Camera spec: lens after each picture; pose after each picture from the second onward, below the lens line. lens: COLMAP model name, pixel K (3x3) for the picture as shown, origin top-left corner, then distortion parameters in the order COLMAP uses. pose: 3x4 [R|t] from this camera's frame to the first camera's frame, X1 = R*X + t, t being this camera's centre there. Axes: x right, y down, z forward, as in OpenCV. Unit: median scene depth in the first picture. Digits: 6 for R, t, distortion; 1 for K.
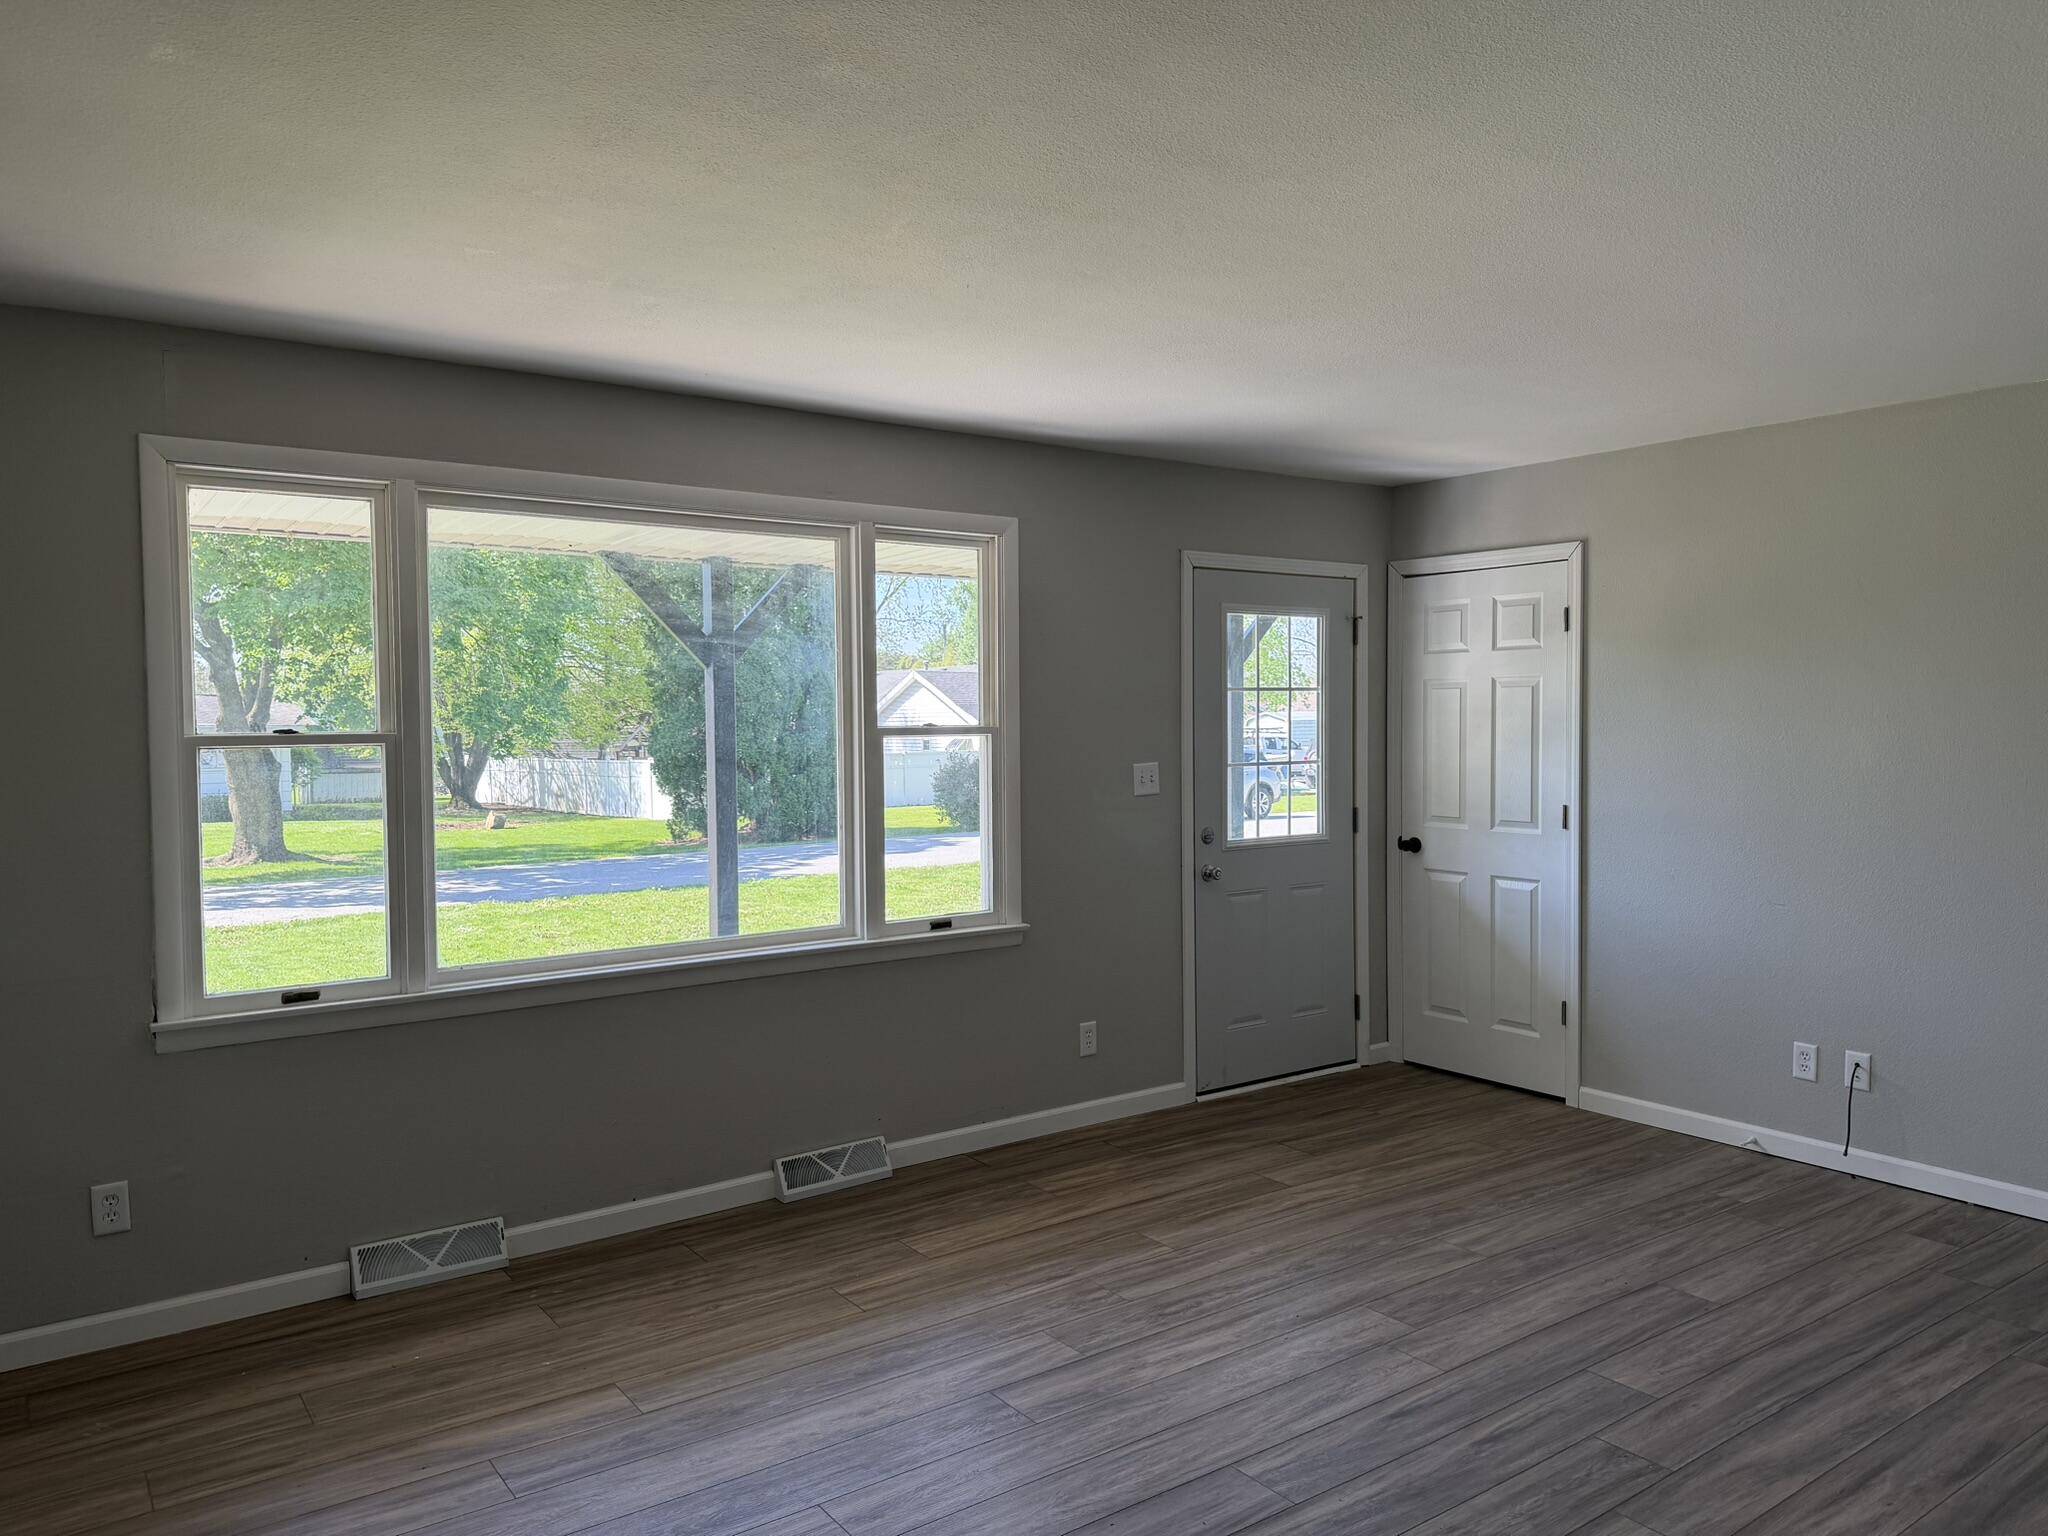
lens RADIAL K [[1437.3, 0, 1024.0], [0, 1437.3, 768.0], [0, 0, 1]] dist [-0.001357, -0.004746]
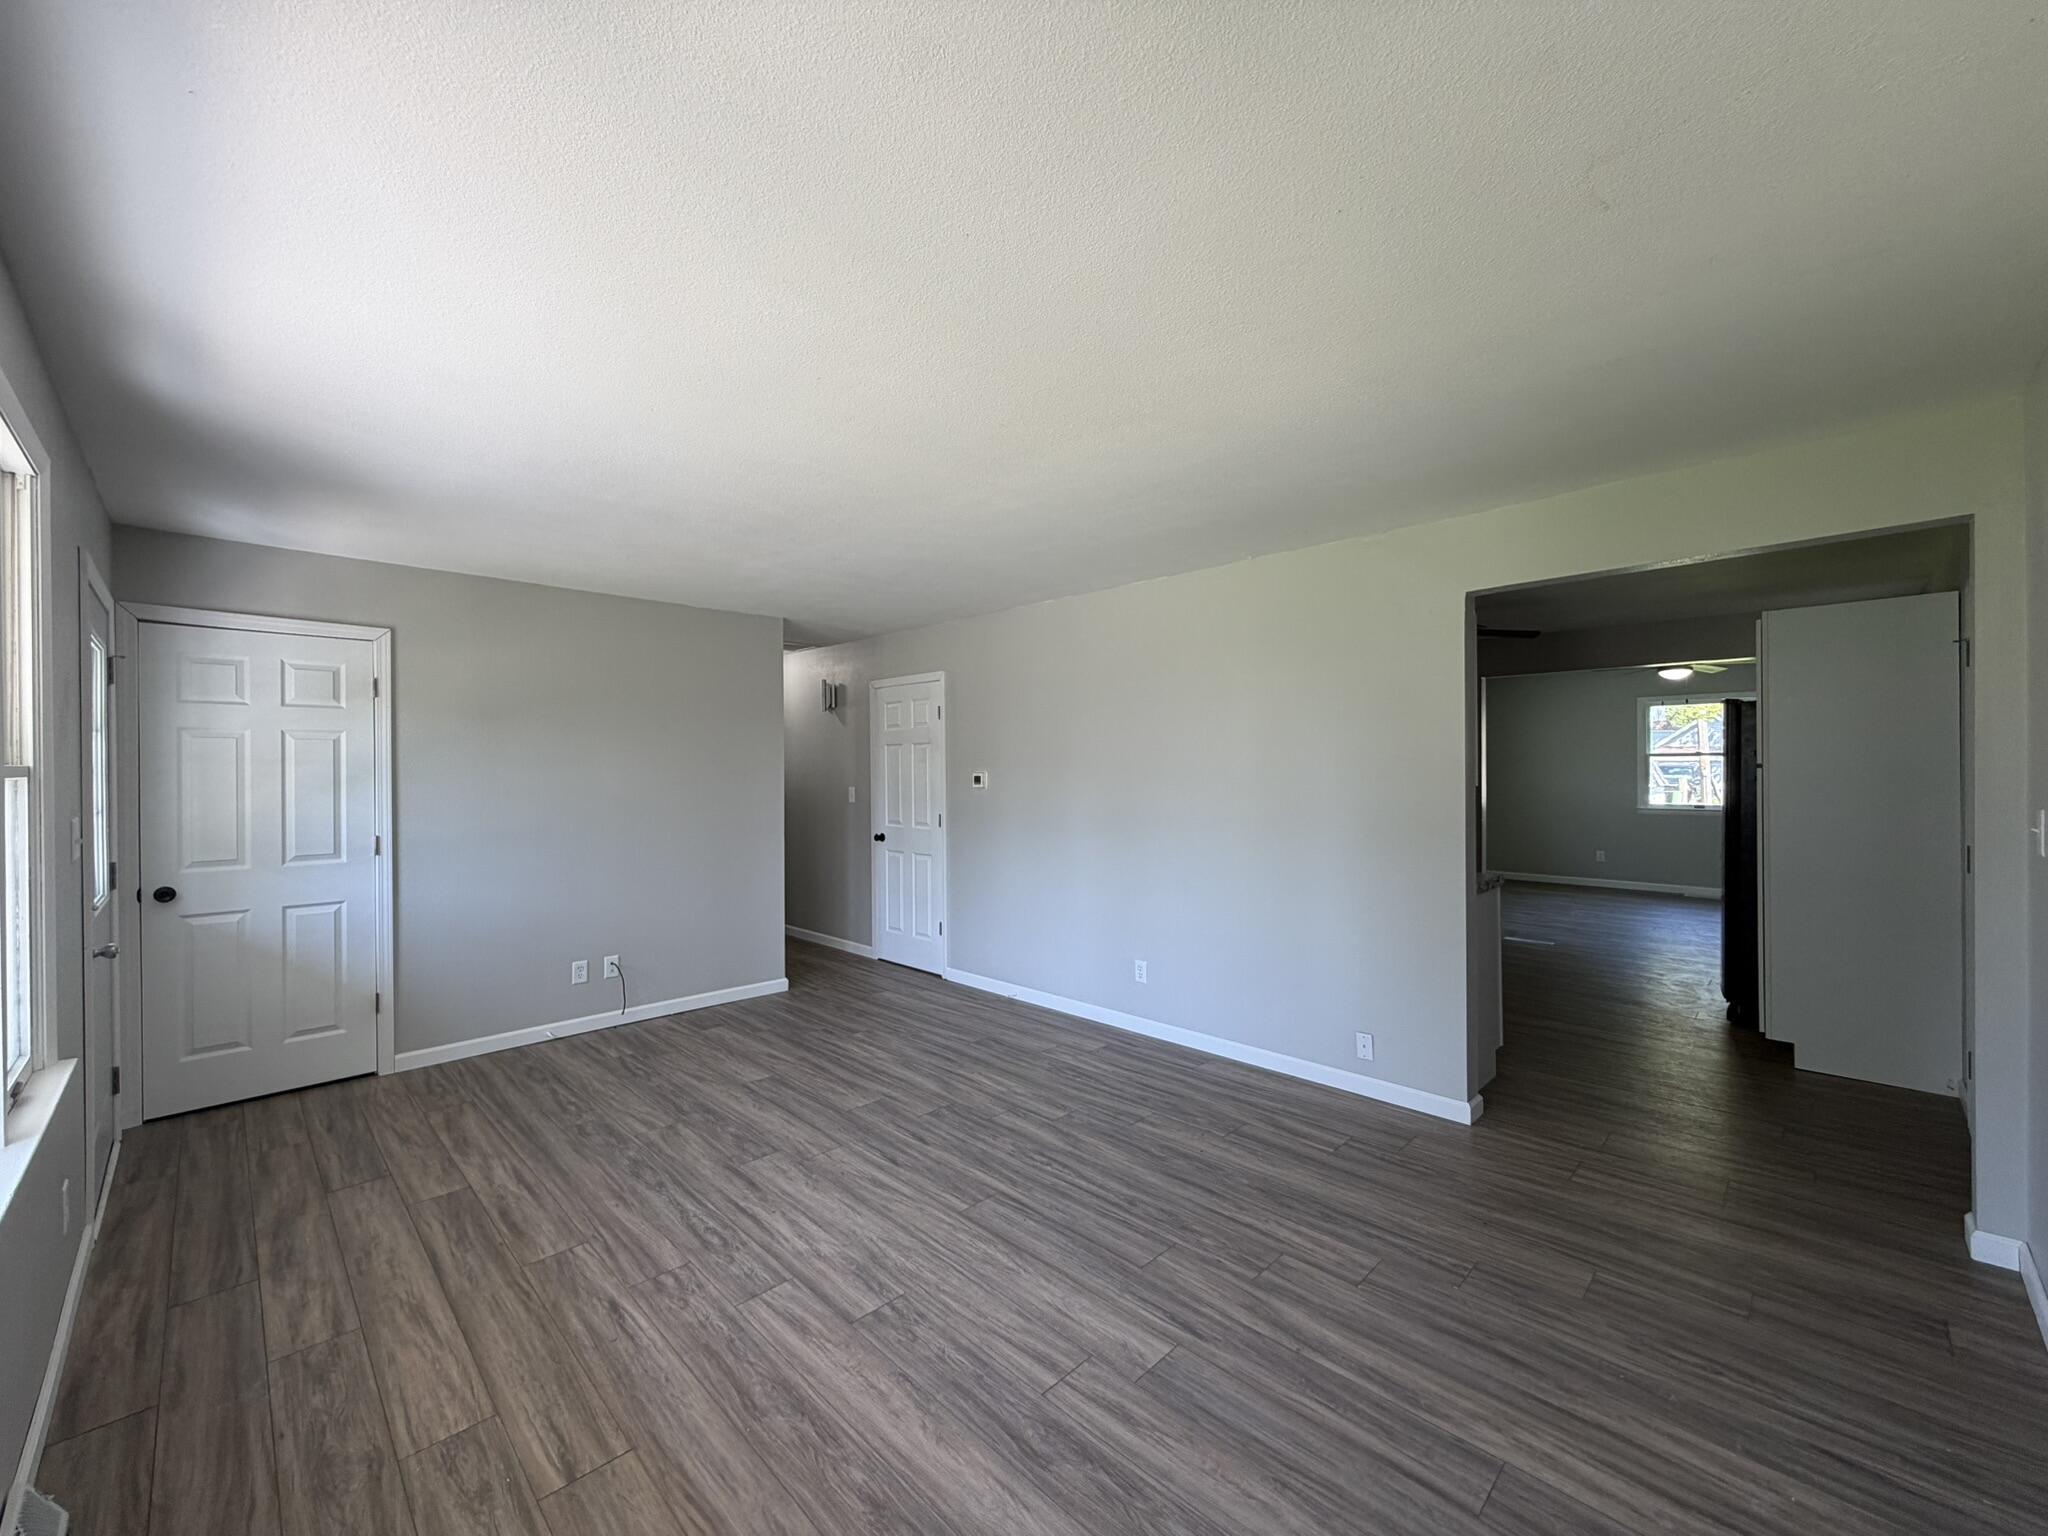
lens RADIAL K [[811.2, 0, 1024.0], [0, 811.2, 768.0], [0, 0, 1]] dist [0.012629, 0.000013]
pose [[-0.158748, 0.007910, 0.987288, -0.512545], [0.036220, 0.999341, -0.002182, -0.014060], [-0.986655, 0.035413, -0.158930, 0.677204]]
